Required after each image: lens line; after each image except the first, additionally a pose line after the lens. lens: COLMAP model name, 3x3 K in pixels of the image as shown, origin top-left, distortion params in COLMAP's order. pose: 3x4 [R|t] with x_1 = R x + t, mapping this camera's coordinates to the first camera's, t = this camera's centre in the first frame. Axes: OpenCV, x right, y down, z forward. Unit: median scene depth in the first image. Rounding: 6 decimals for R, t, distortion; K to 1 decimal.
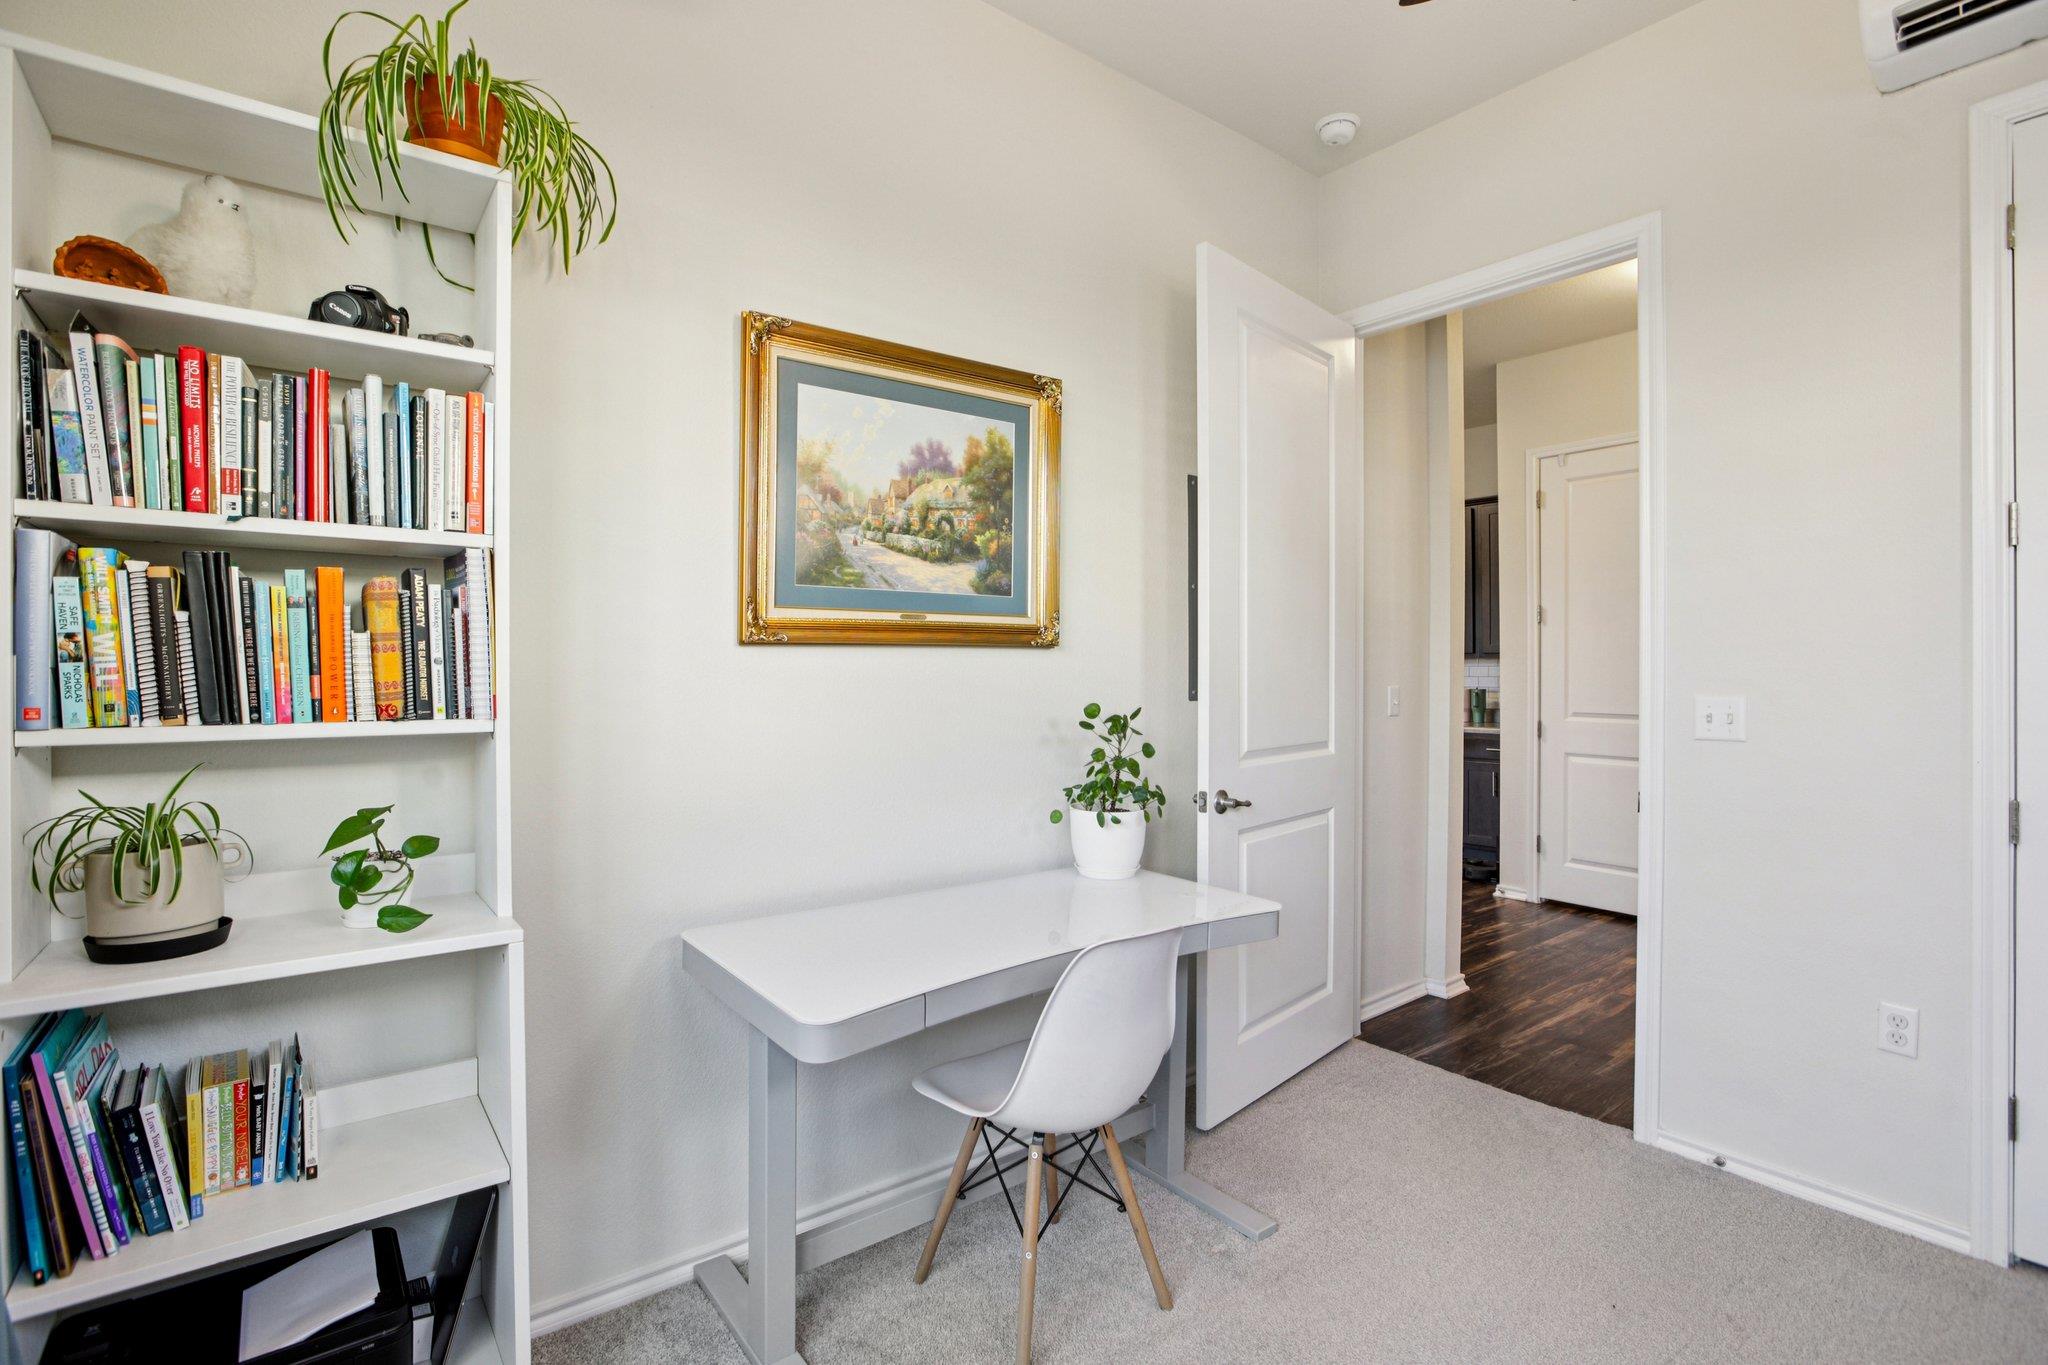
lens RADIAL K [[963.0, 0, 1018.5], [0, 963.0, 679.8], [0, 0, 1]] dist [-0.058844, 0.027290]
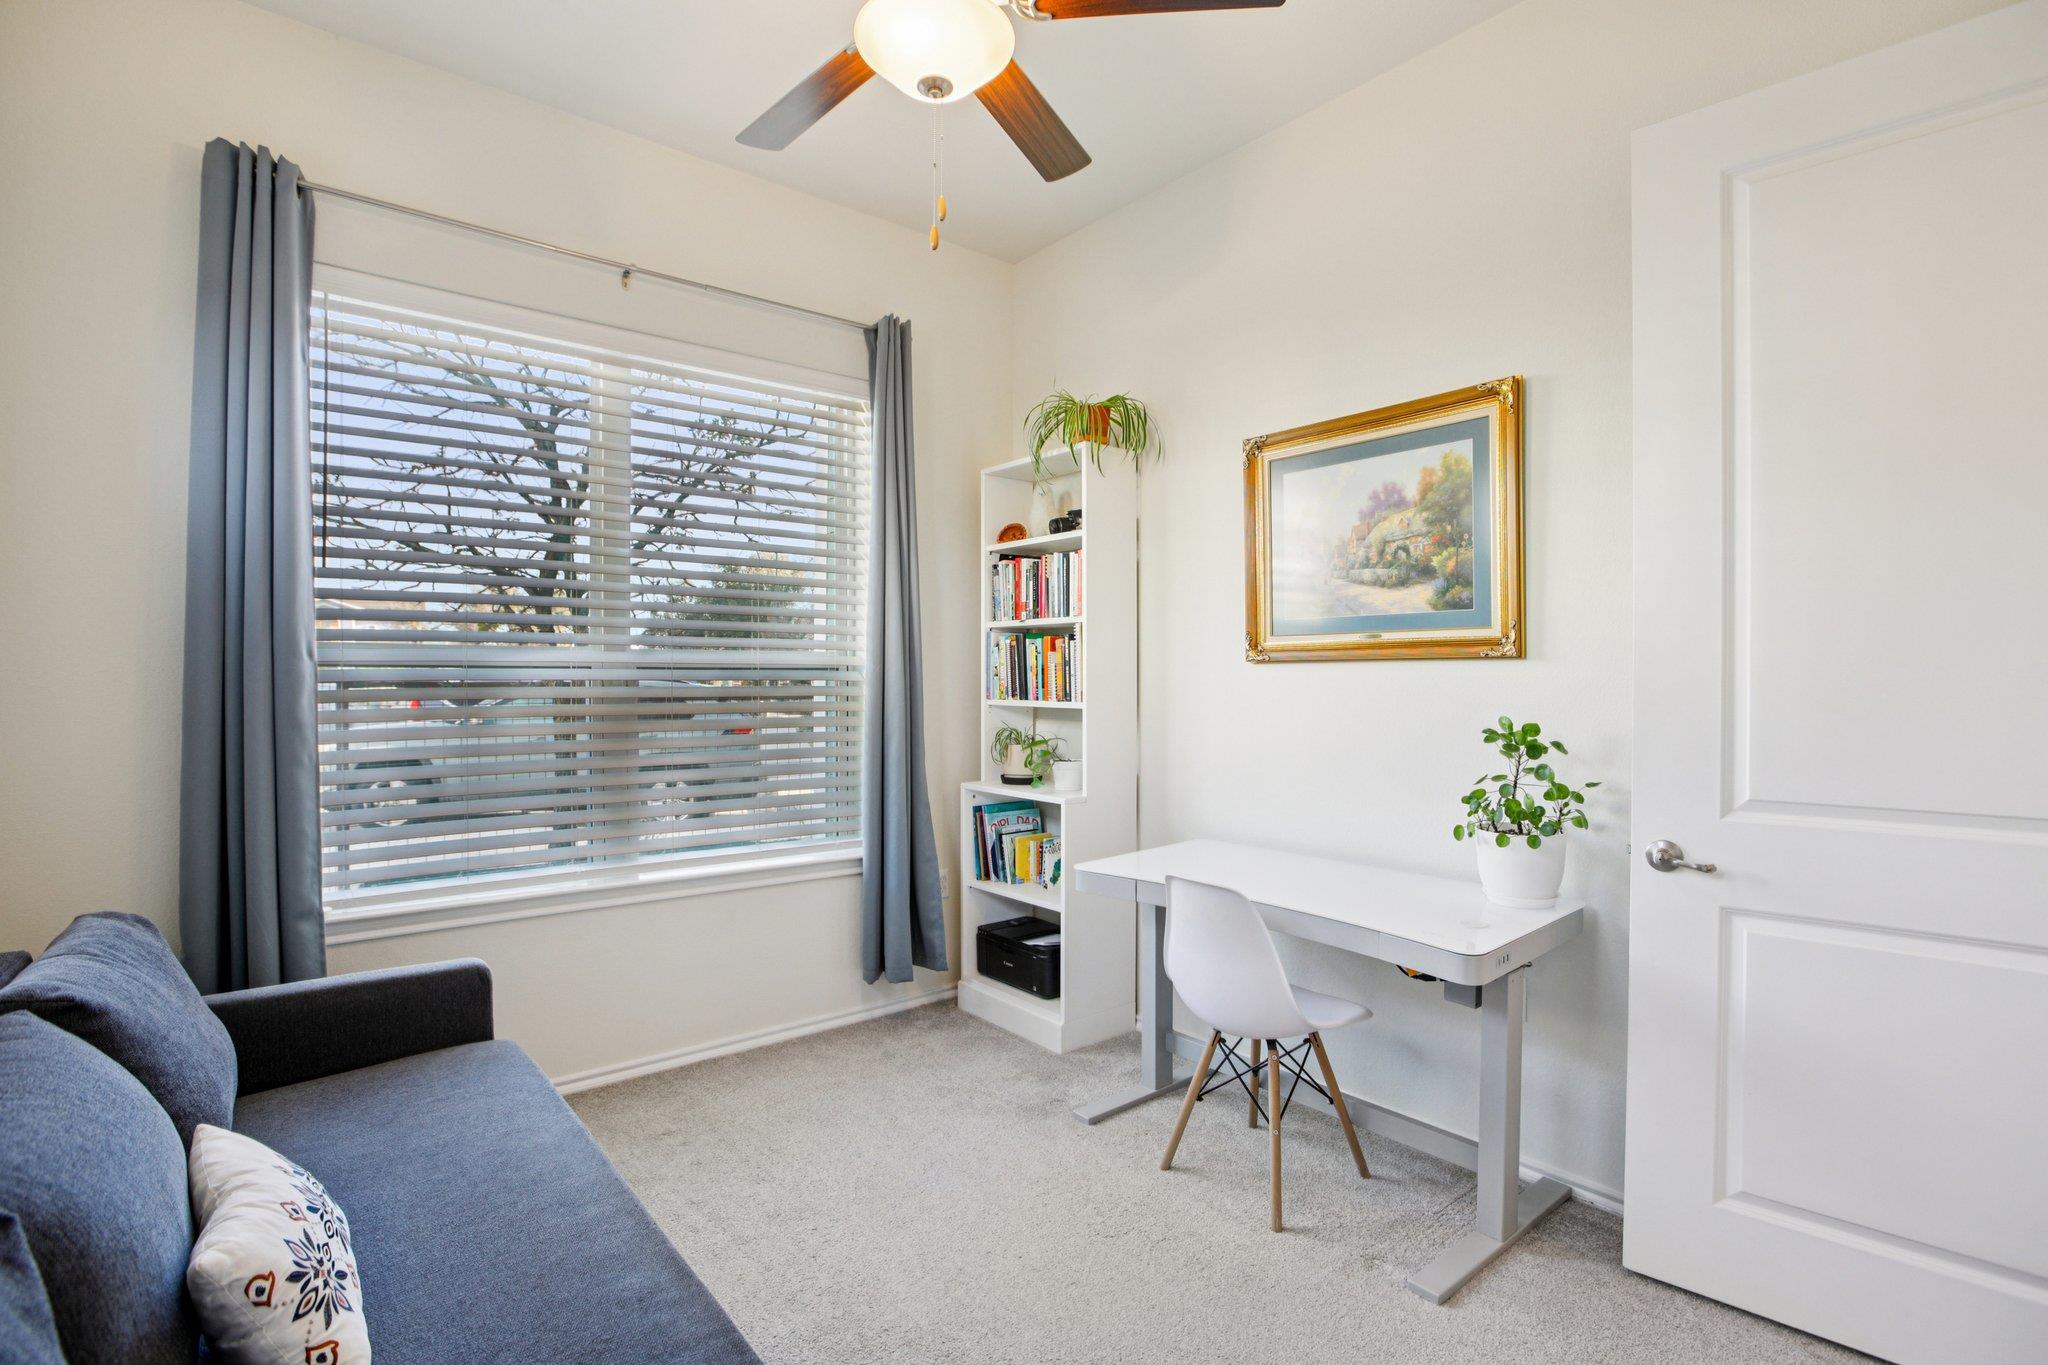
lens RADIAL K [[963.0, 0, 1018.5], [0, 963.0, 679.8], [0, 0, 1]] dist [-0.058844, 0.027290]
pose [[0.030000, 0.005448, -0.999535, 1.045758], [-0.010810, 0.999928, 0.005125, -0.013315], [0.999491, 0.010651, 0.030057, 0.523197]]
